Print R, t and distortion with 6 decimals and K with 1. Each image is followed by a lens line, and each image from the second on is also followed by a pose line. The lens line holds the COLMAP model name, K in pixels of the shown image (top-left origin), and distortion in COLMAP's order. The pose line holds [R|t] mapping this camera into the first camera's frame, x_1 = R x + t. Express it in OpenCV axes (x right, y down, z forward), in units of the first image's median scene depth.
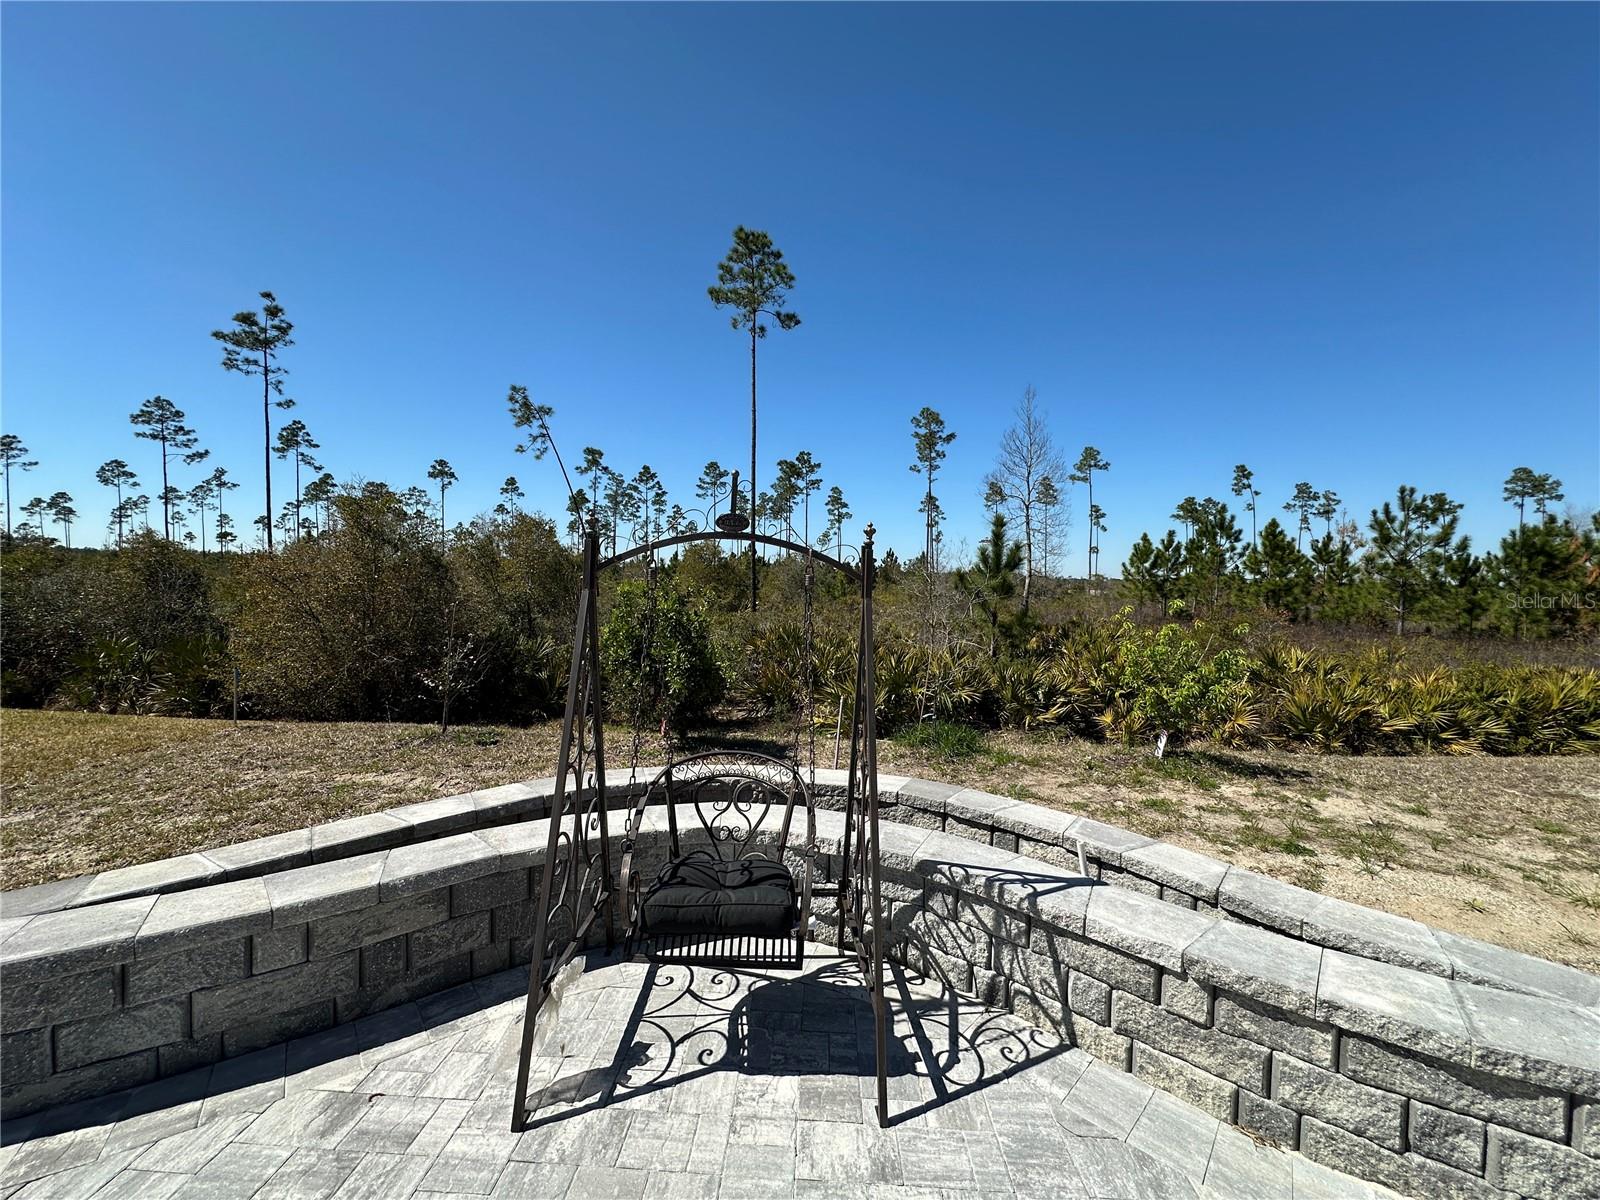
lens RADIAL K [[640.0, 0, 791.4], [0, 640.0, 574.8], [0, 0, 1]] dist [-0.002863, 0.000597]
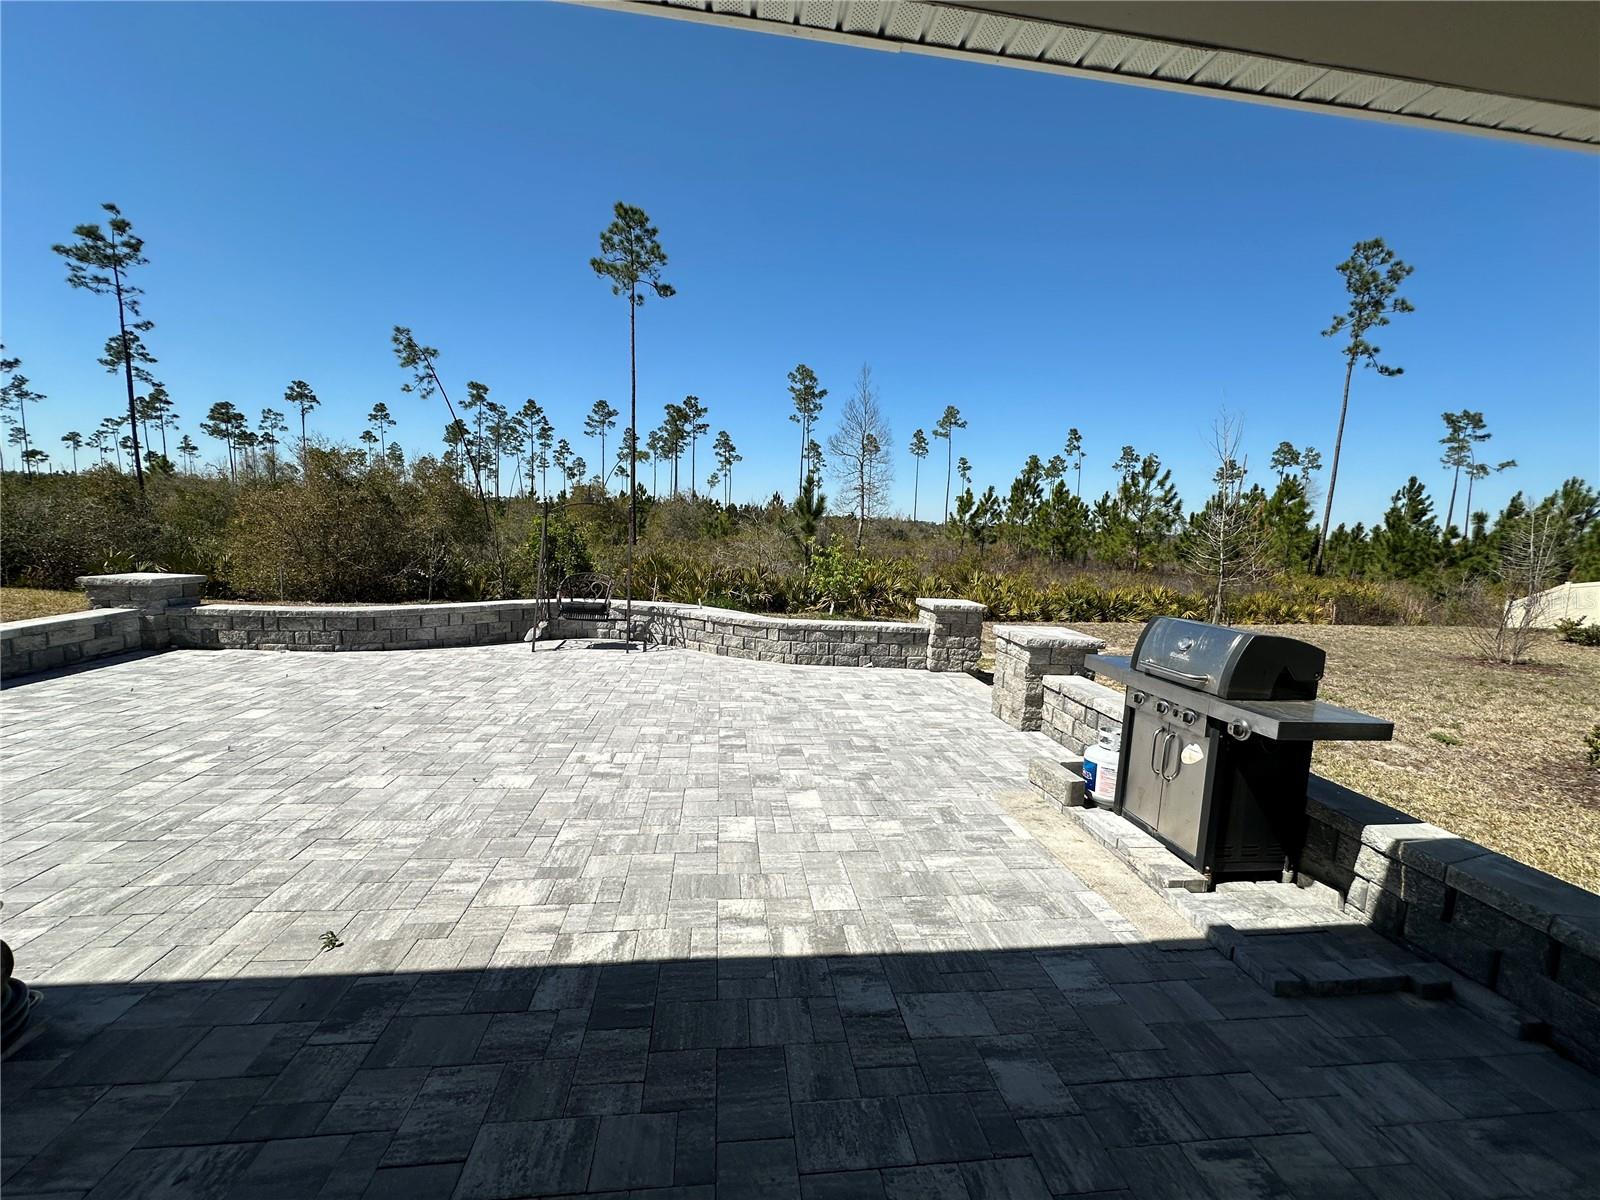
lens RADIAL K [[640.0, 0, 802.6], [0, 640.0, 596.0], [0, 0, 1]] dist [-0.002863, 0.000597]
pose [[0.984244, 0.002912, 0.176789, 0.026406], [-0.024826, 0.992236, 0.121867, -0.001371], [-0.175062, -0.124335, 0.976675, -0.156897]]
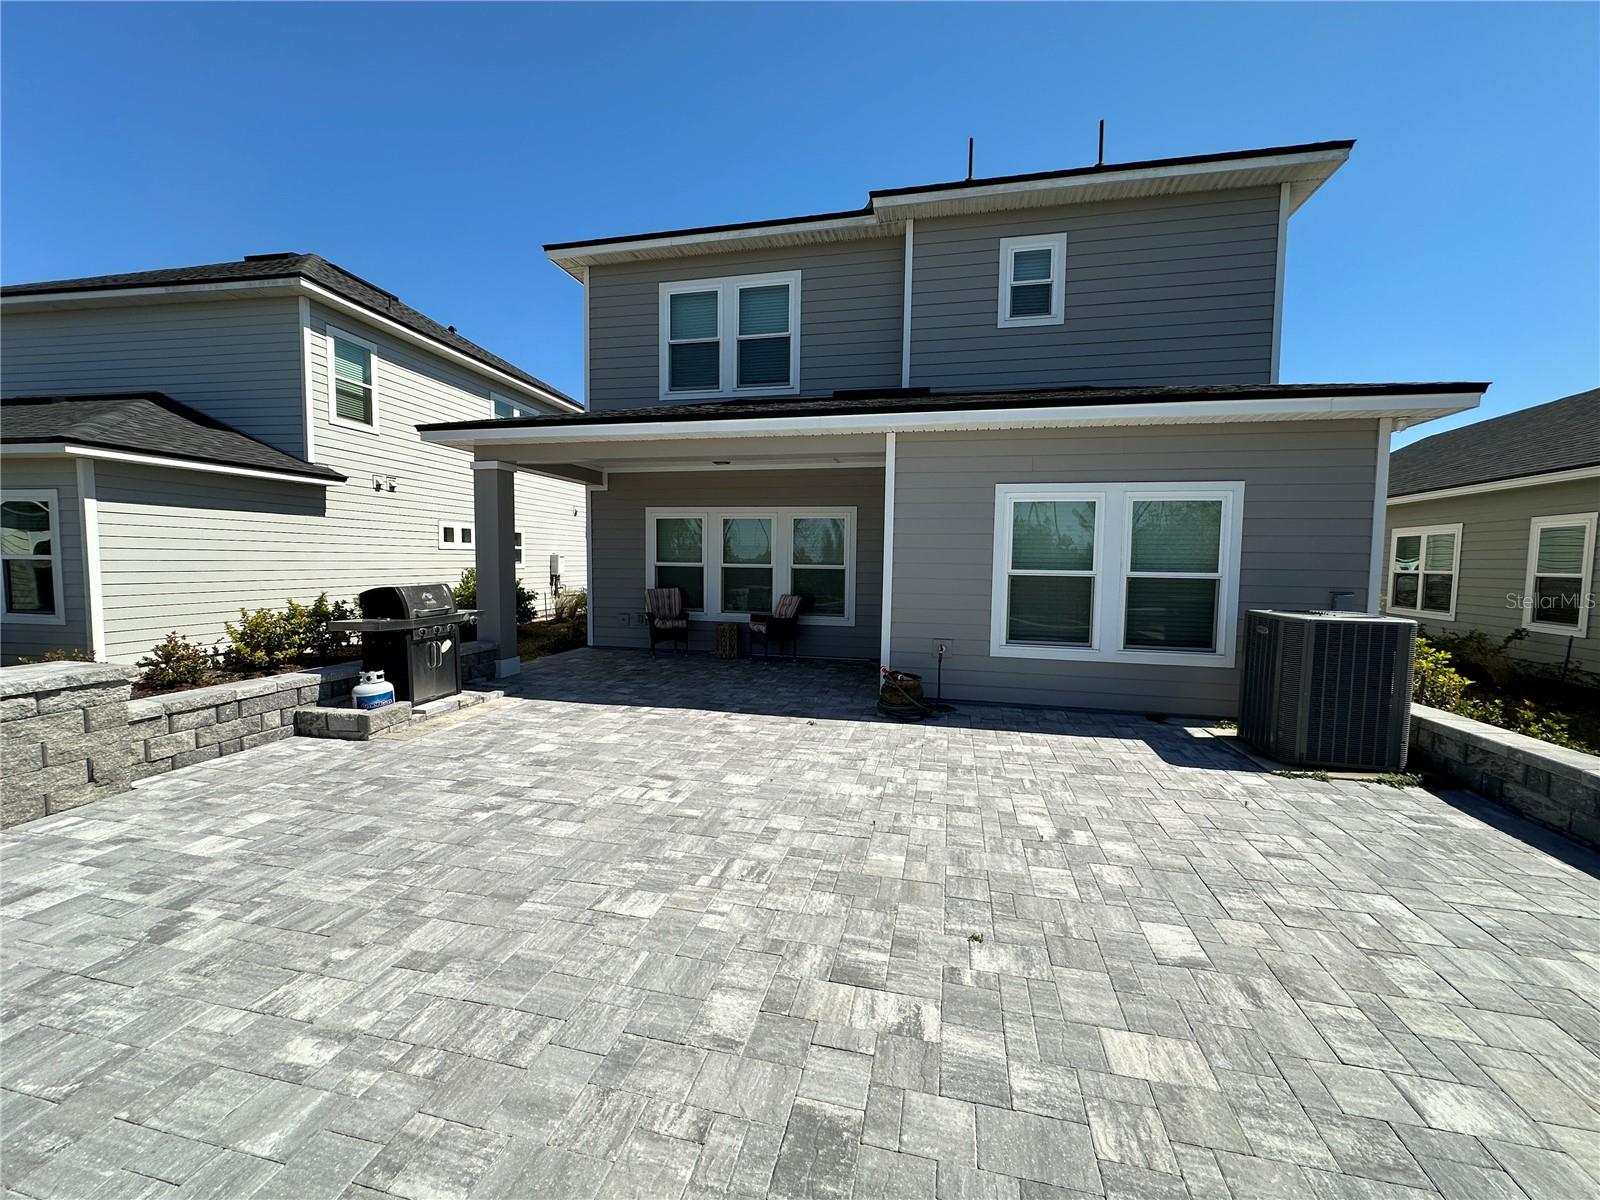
lens RADIAL K [[640.0, 0, 796.3], [0, 640.0, 605.6], [0, 0, 1]] dist [-0.002863, 0.000597]
pose [[-0.982092, -0.050621, 0.181472, -0.029021], [-0.038474, 0.996816, 0.069841, 0.001453], [-0.184429, 0.061609, -0.980913, 0.052322]]
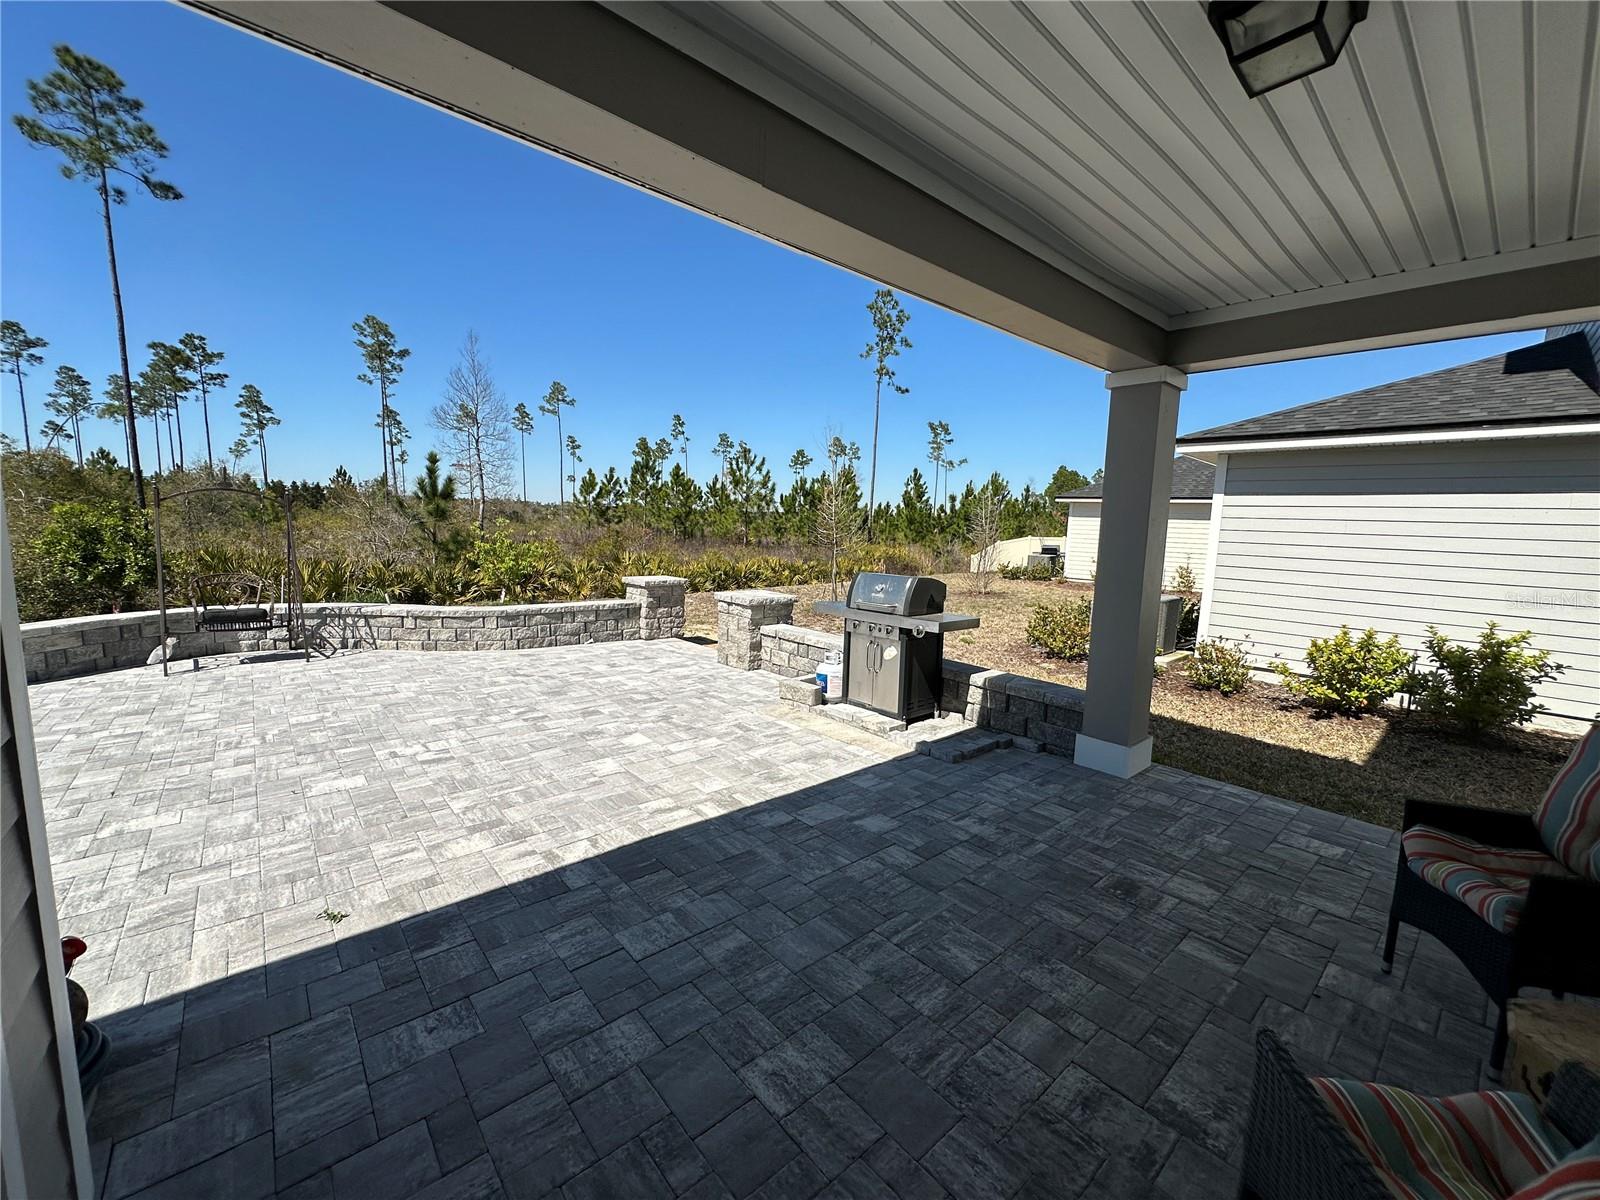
lens RADIAL K [[640.0, 0, 802.6], [0, 640.0, 597.1], [0, 0, 1]] dist [-0.002863, 0.000597]
pose [[0.720010, -0.082529, 0.689039, -0.014405], [-0.021387, 0.989793, 0.140899, -0.002896], [-0.693634, -0.116185, 0.710896, -0.169833]]
